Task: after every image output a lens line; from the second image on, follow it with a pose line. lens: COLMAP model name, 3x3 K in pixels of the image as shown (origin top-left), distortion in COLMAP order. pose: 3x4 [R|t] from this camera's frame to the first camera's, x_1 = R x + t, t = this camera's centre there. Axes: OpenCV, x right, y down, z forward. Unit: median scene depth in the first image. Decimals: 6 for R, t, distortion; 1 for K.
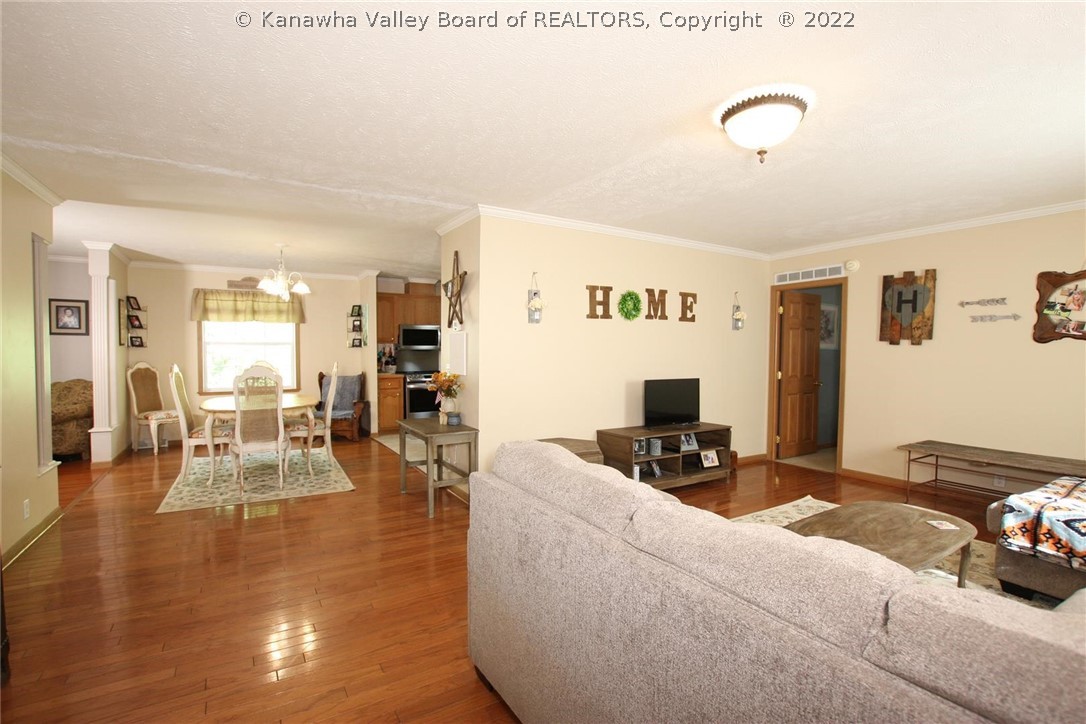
lens RADIAL K [[506.8, 0, 537.3], [0, 506.8, 366.1], [0, 0, 1]] dist [-0.027601, 0.001695]
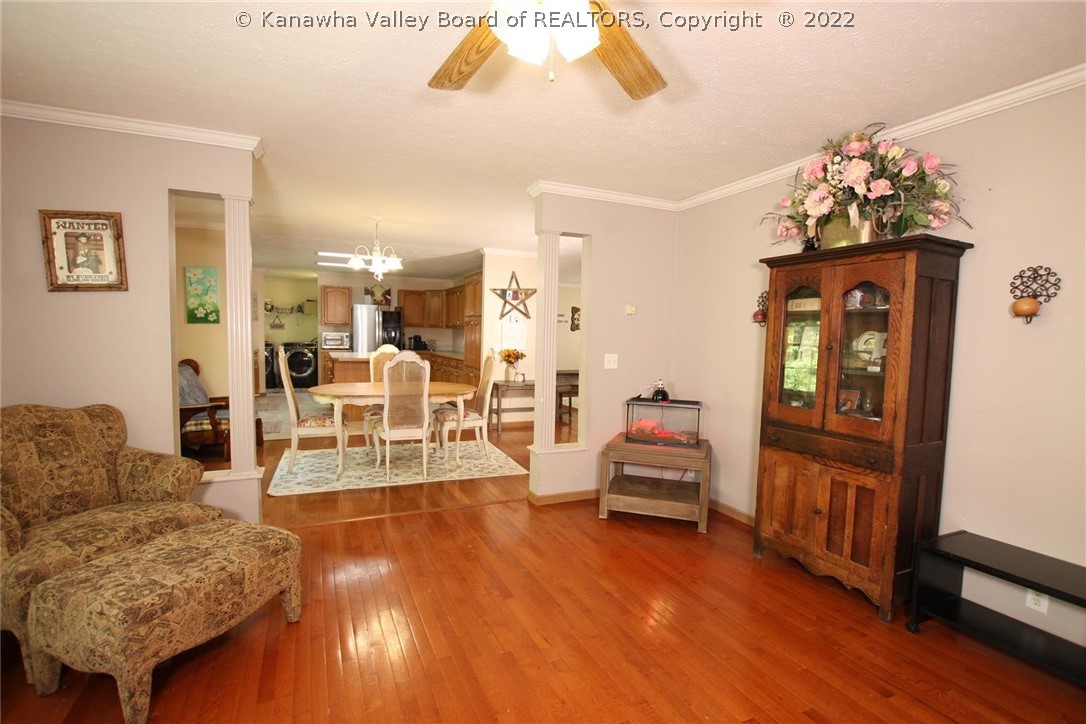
lens RADIAL K [[506.8, 0, 541.9], [0, 506.8, 367.2], [0, 0, 1]] dist [-0.027601, 0.001695]
pose [[0.106160, -0.069808, 0.991896, -1.566247], [0.009180, 0.997559, 0.069224, -0.035572], [-0.994307, 0.001757, 0.106542, 0.685047]]
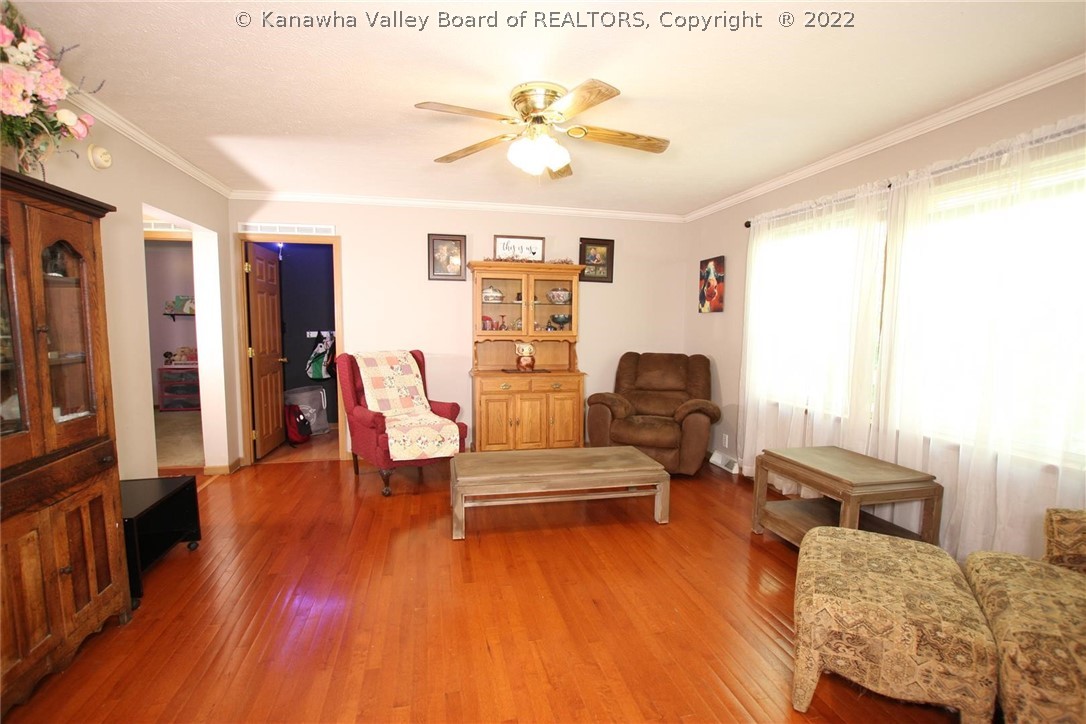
lens RADIAL K [[506.8, 0, 543.5], [0, 506.8, 366.7], [0, 0, 1]] dist [-0.027601, 0.001695]
pose [[-0.303011, 0.075329, -0.950005, -0.785634], [-0.035899, 0.995261, 0.090367, -0.034948], [0.952311, 0.061486, -0.298871, 0.880380]]
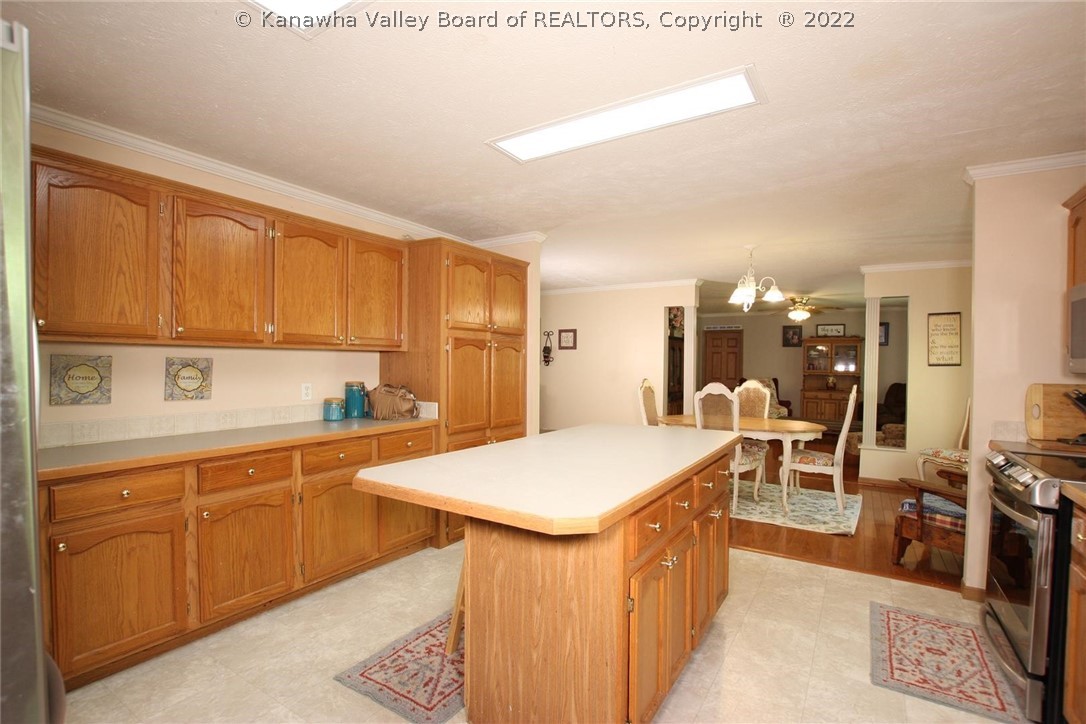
lens RADIAL K [[506.8, 0, 543.8], [0, 506.8, 366.5], [0, 0, 1]] dist [-0.027601, 0.001695]
pose [[-0.889936, -0.012133, -0.455925, 0.222804], [-0.031162, 0.998928, 0.034243, -0.062779], [0.455020, 0.044682, -0.889359, 1.811407]]
